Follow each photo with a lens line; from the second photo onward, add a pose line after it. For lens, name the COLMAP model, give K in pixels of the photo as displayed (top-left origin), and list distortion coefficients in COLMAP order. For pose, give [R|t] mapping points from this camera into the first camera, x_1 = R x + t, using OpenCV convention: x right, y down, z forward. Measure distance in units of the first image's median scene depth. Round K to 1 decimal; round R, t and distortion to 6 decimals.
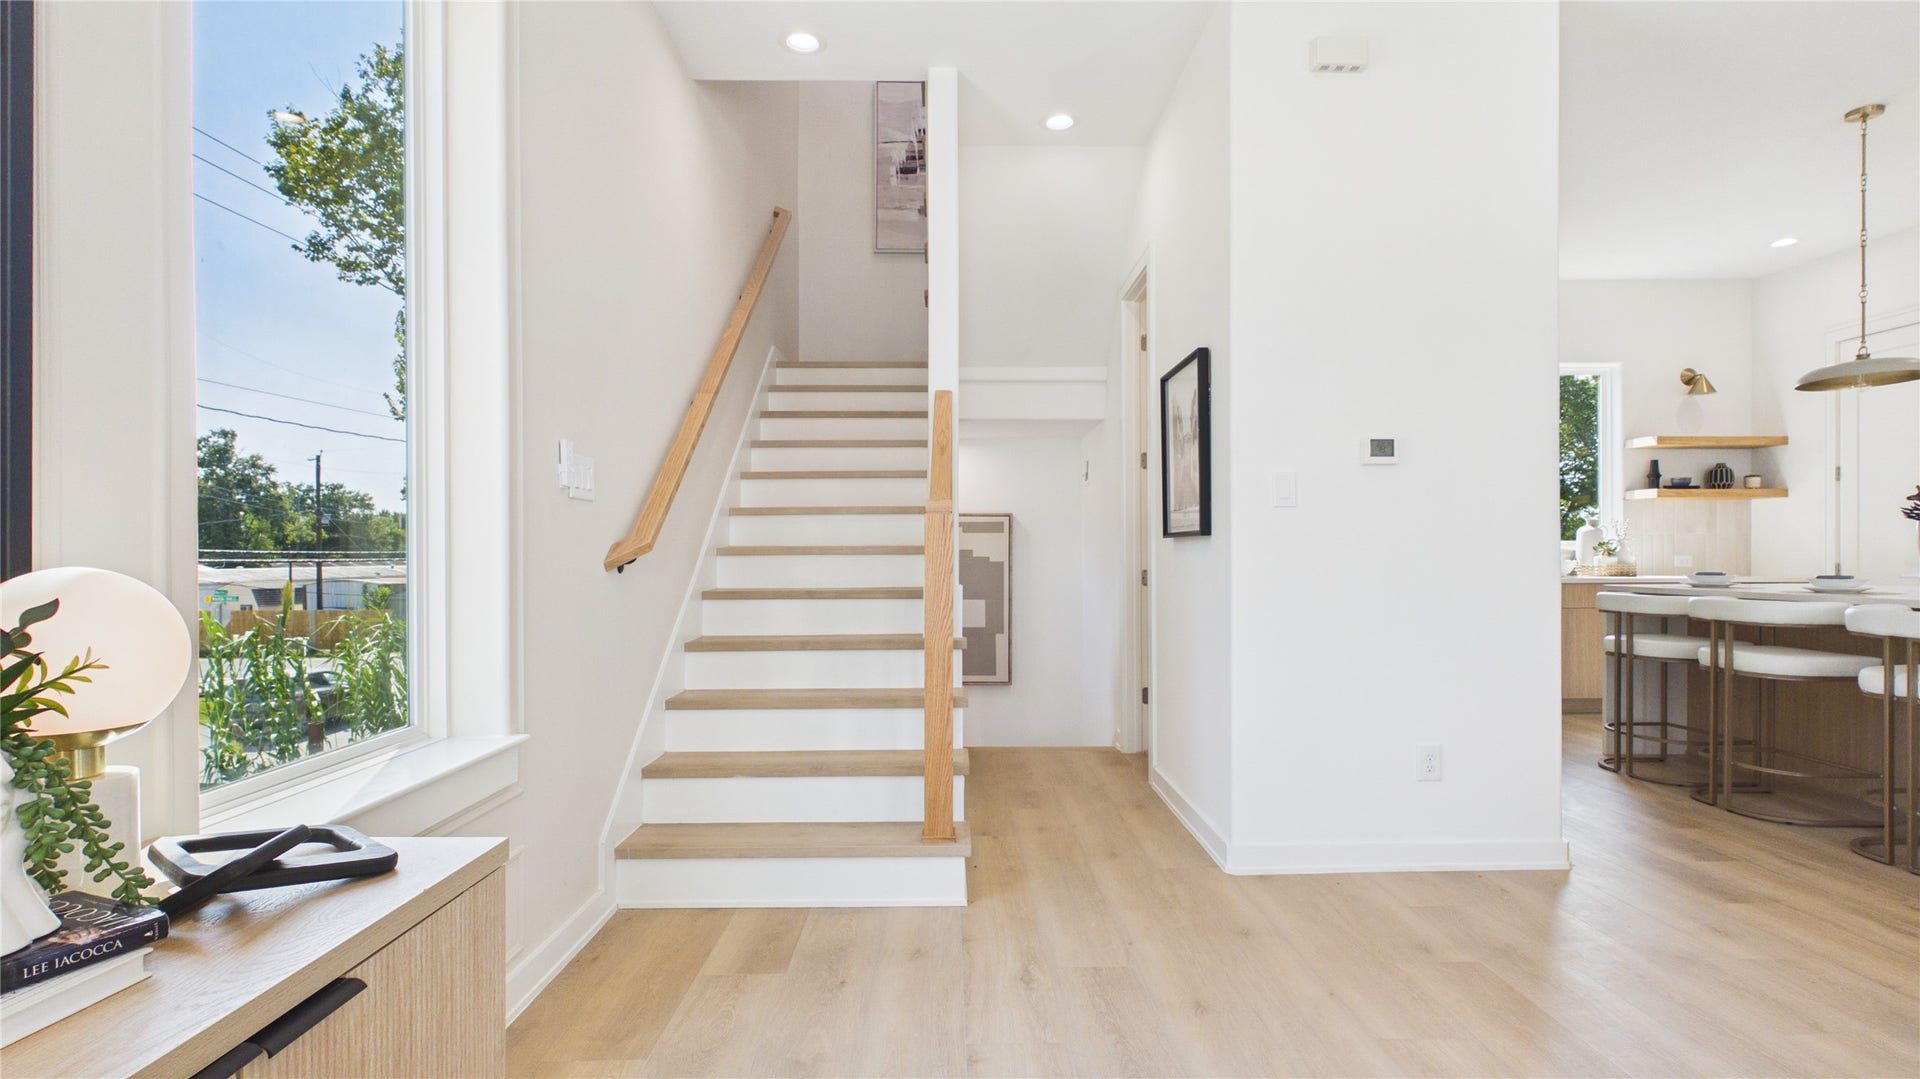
lens RADIAL K [[921.3, 0, 962.0], [0, 921.3, 561.8], [0, 0, 1]] dist [0.001164, -0.000143]
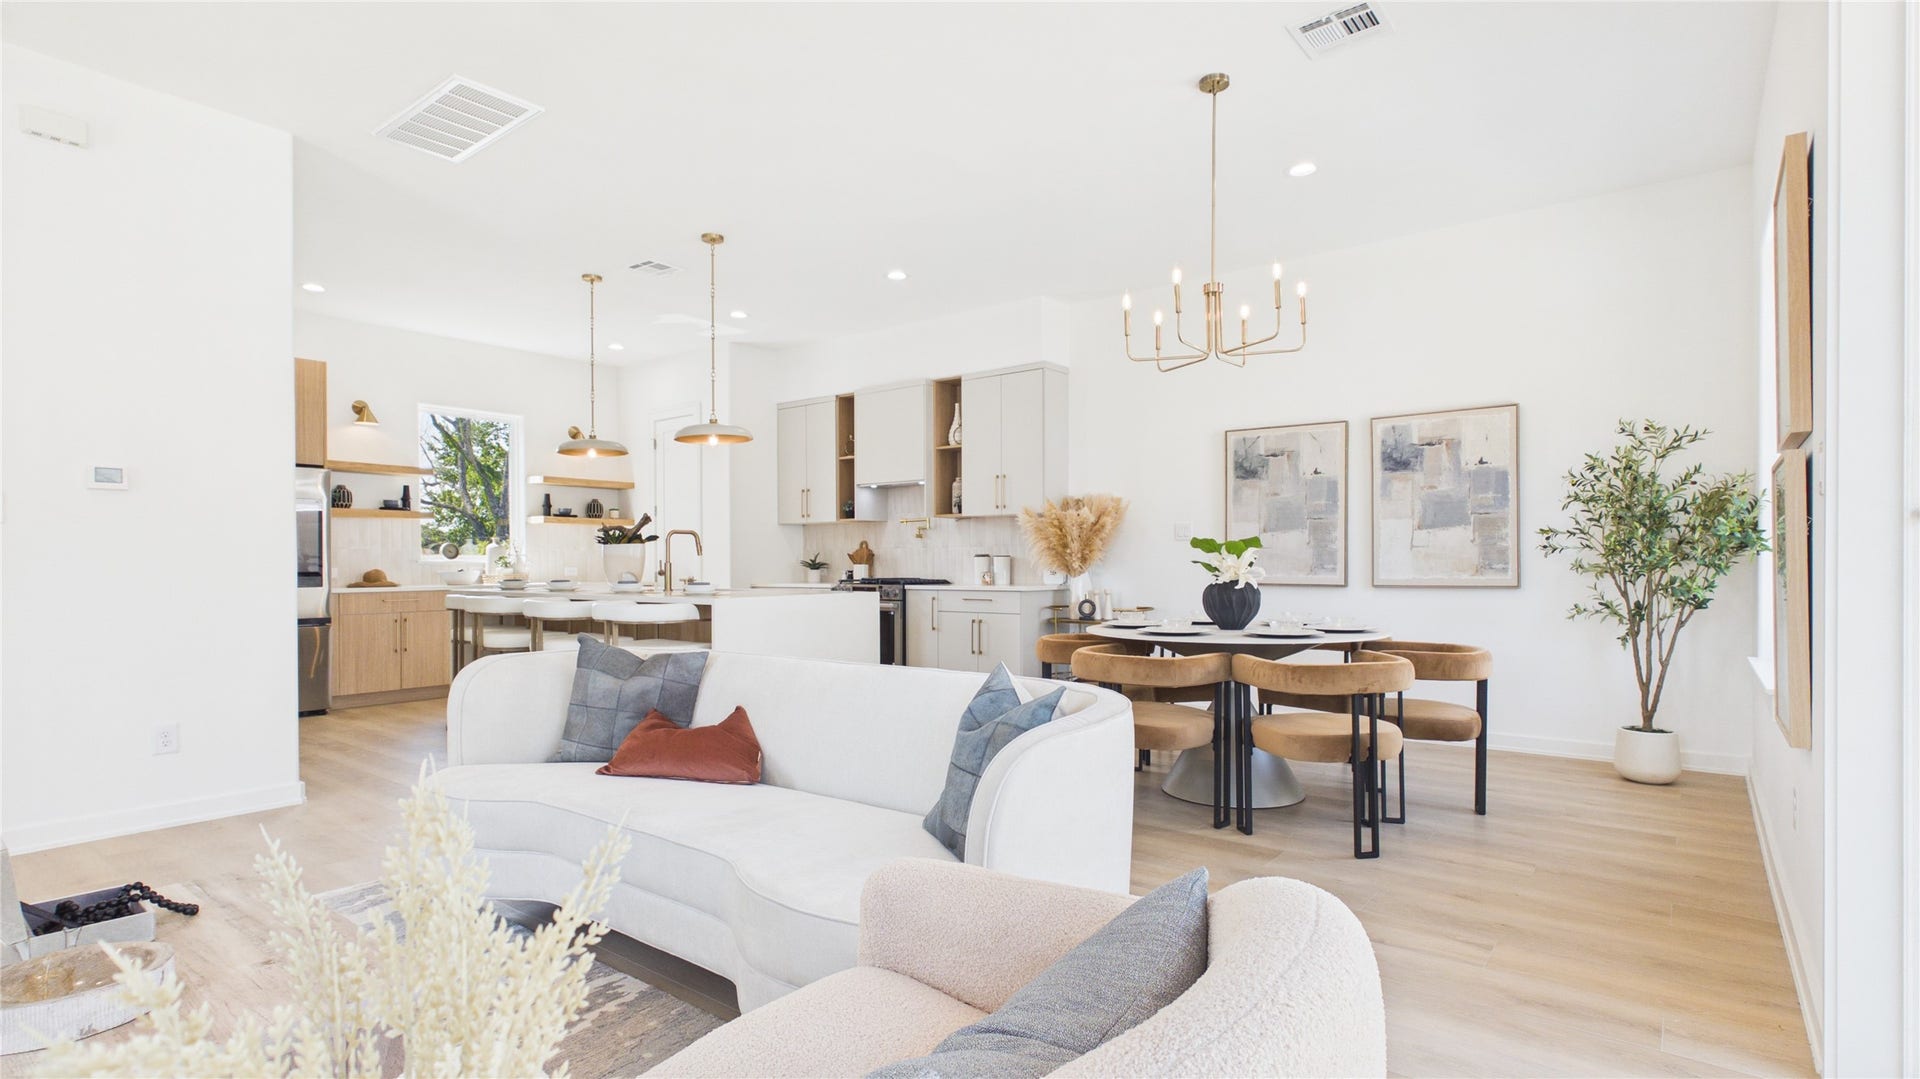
lens RADIAL K [[921.3, 0, 962.0], [0, 921.3, 561.8], [0, 0, 1]] dist [0.001164, -0.000143]
pose [[0.630649, 0.003399, 0.776061, 0.114186], [0.007479, 0.999917, -0.010457, 0.003668], [-0.776032, 0.012398, 0.630572, -0.284637]]
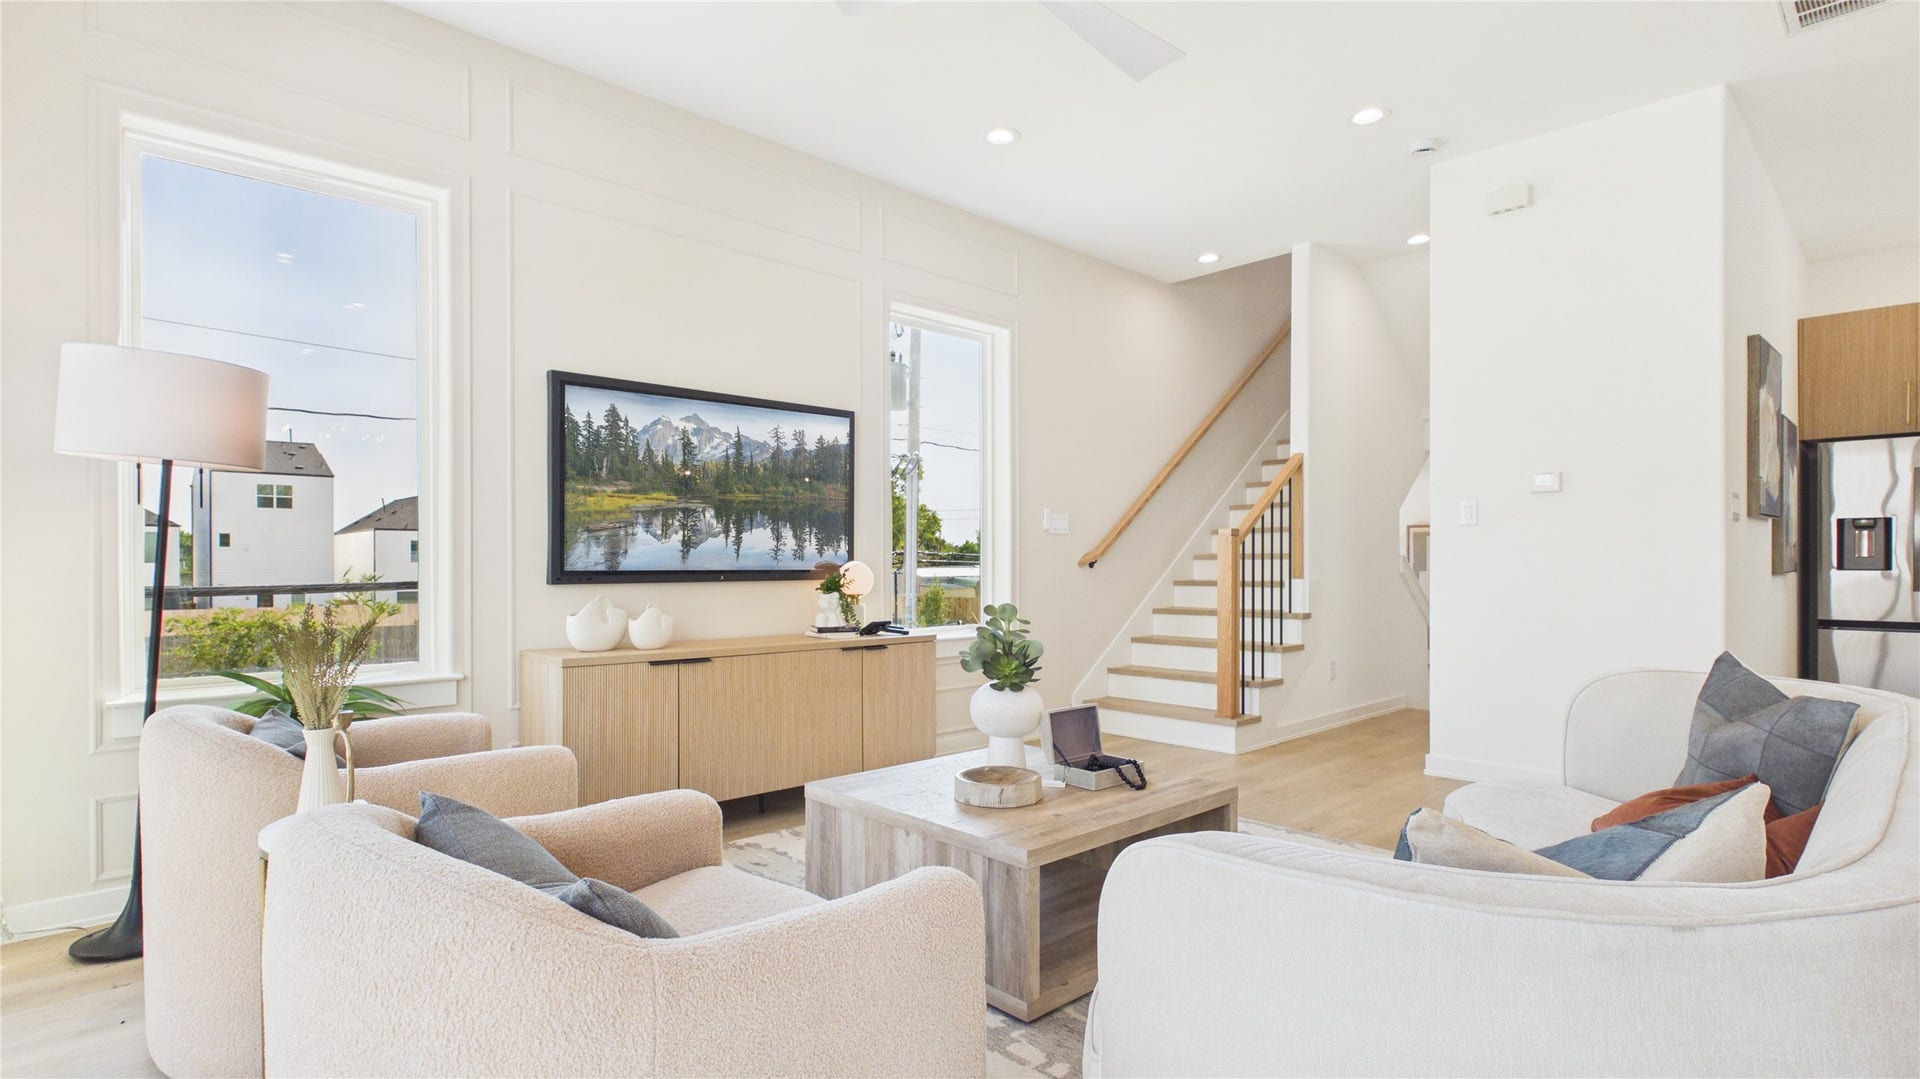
lens RADIAL K [[916.6, 0, 957.6], [0, 916.6, 549.9], [0, 0, 1]] dist [-0.003166, -0.001117]
pose [[0.699751, -0.007639, -0.714346, 0.397879], [-0.005316, 0.999859, -0.015900, 0.003377], [0.714367, 0.014924, 0.699612, -0.274787]]
